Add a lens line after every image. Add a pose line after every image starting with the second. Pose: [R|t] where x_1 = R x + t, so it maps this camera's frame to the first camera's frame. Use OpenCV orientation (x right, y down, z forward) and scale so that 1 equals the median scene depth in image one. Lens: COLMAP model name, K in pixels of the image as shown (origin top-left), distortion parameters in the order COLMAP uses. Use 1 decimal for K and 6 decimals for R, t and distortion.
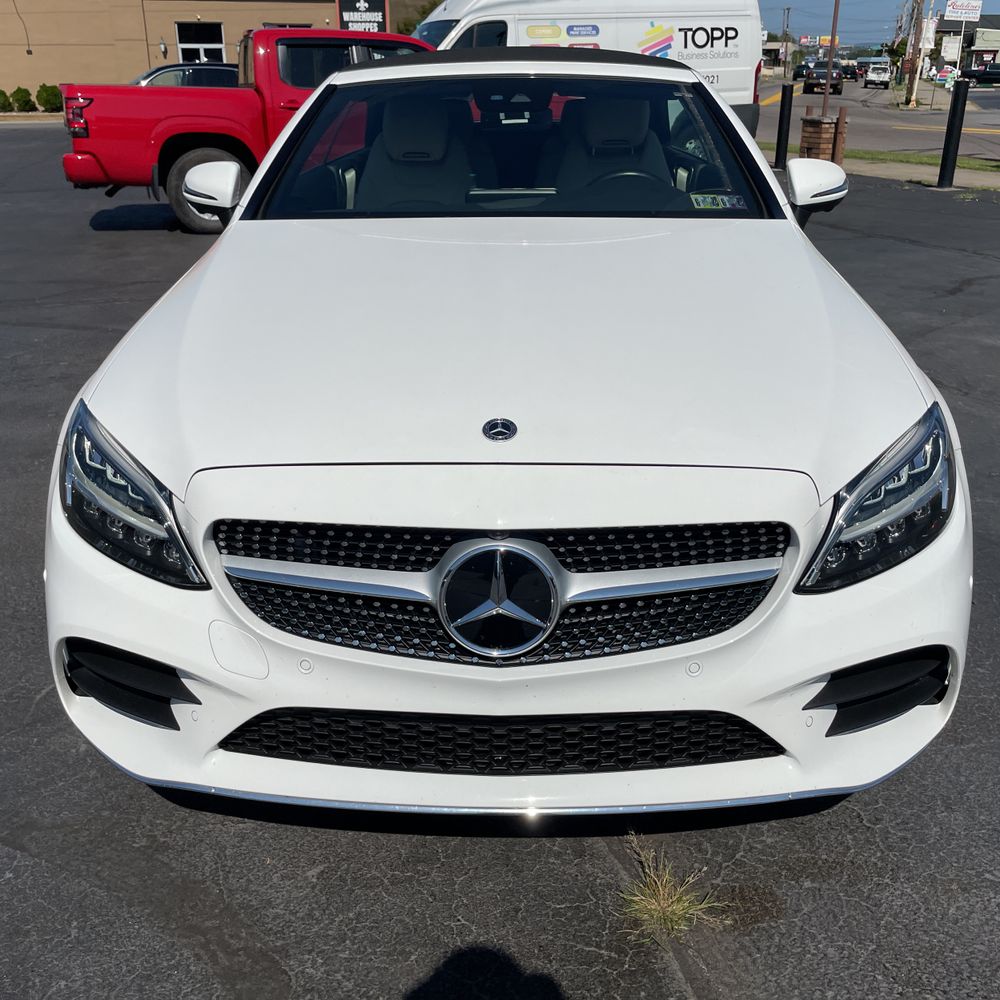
lens RADIAL K [[1020.2, 0, 490.3], [0, 1020.2, 499.0], [0, 0, 1]] dist [0.100889, -0.141574]
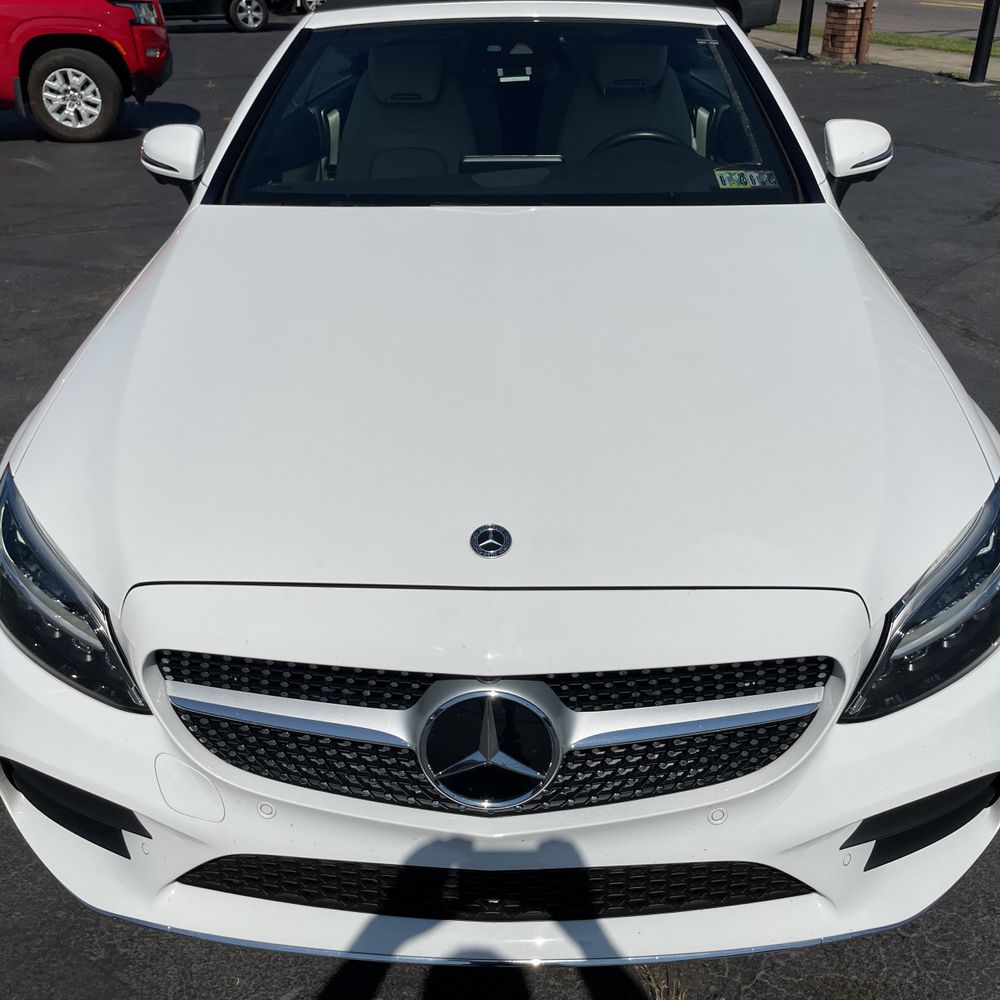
lens RADIAL K [[1020.2, 0, 490.3], [0, 1020.2, 499.0], [0, 0, 1]] dist [0.100889, -0.141574]
pose [[0.999981, -0.001942, -0.005784, 0.011496], [0.002540, 0.994431, 0.105362, -0.160502], [0.005547, -0.105375, 0.994417, 0.140751]]
